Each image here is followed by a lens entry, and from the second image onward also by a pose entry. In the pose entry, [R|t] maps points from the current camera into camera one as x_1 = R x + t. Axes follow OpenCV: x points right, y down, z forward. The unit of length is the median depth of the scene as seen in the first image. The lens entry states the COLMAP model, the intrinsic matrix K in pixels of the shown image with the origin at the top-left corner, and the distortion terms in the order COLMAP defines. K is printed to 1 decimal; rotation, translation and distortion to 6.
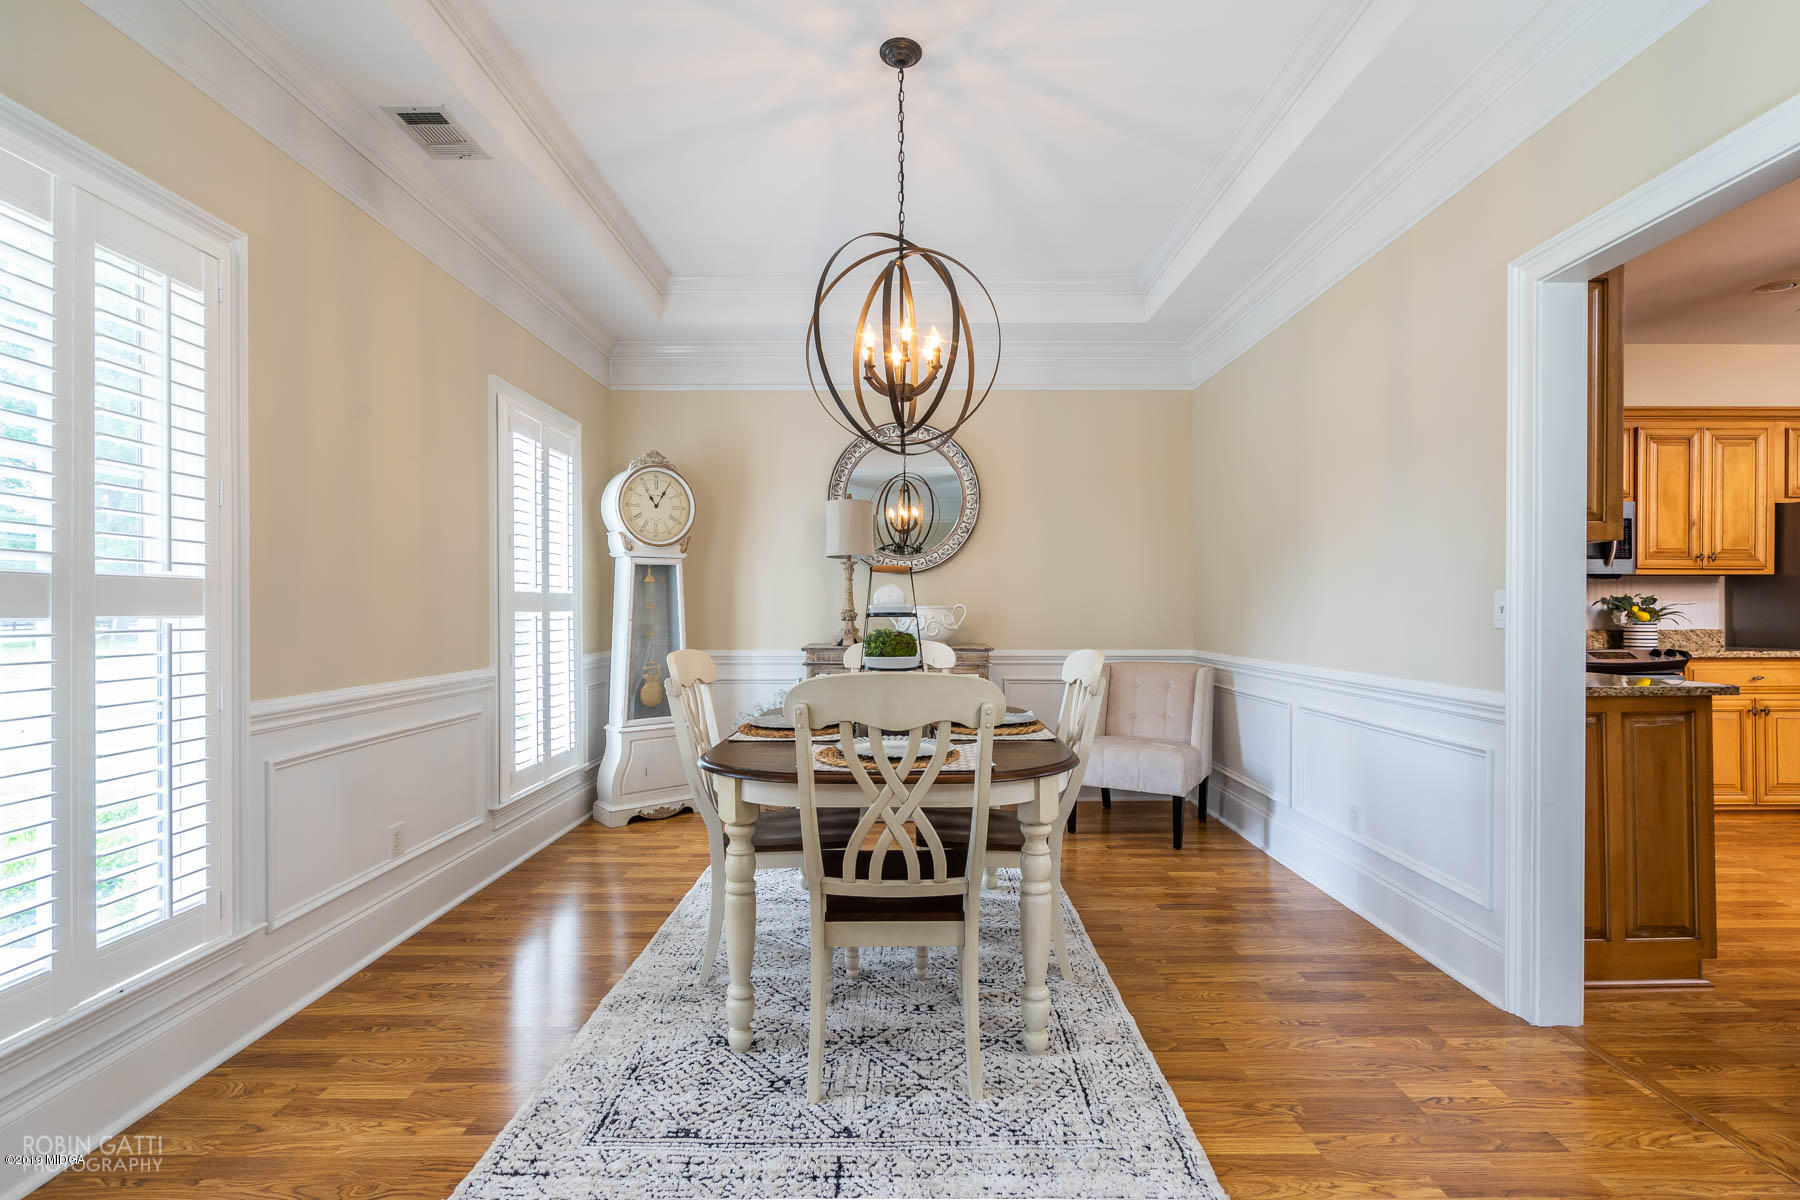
lens RADIAL K [[805.9, 0, 896.5], [0, 805.9, 603.6], [0, 0, 1]] dist [-0.008845, 0.004330]
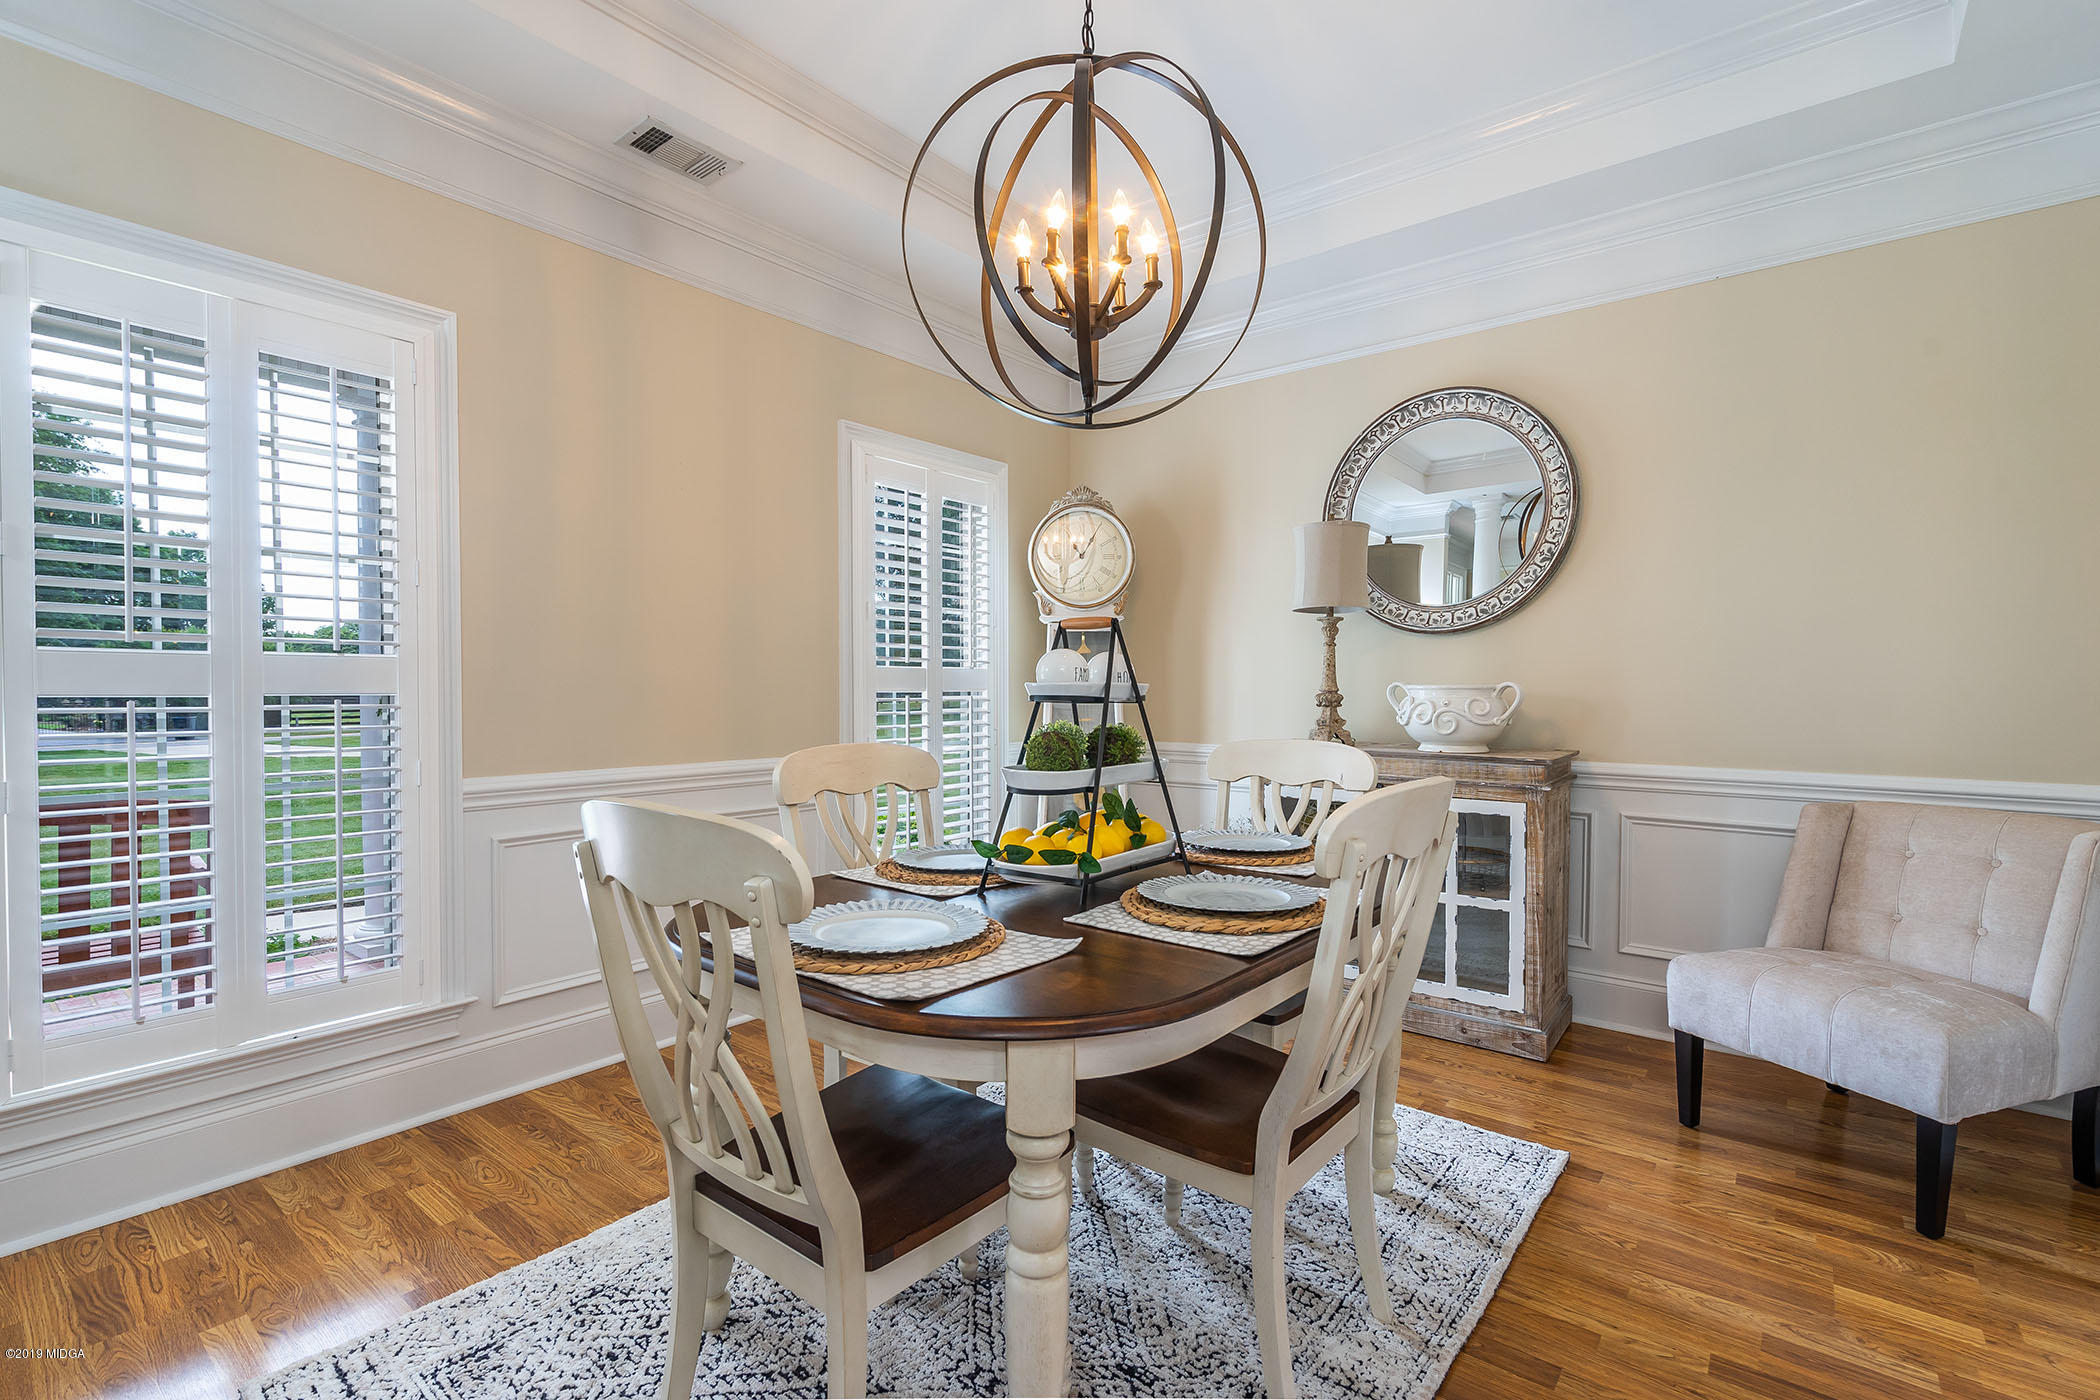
lens RADIAL K [[940.2, 0, 1045.9], [0, 940.2, 704.2], [0, 0, 1]] dist [-0.008845, 0.004330]
pose [[0.783522, 0.015236, -0.621177, 0.312844], [-0.000041, 0.999701, 0.024468, 0.000147], [0.621364, -0.019145, 0.783288, 0.330944]]
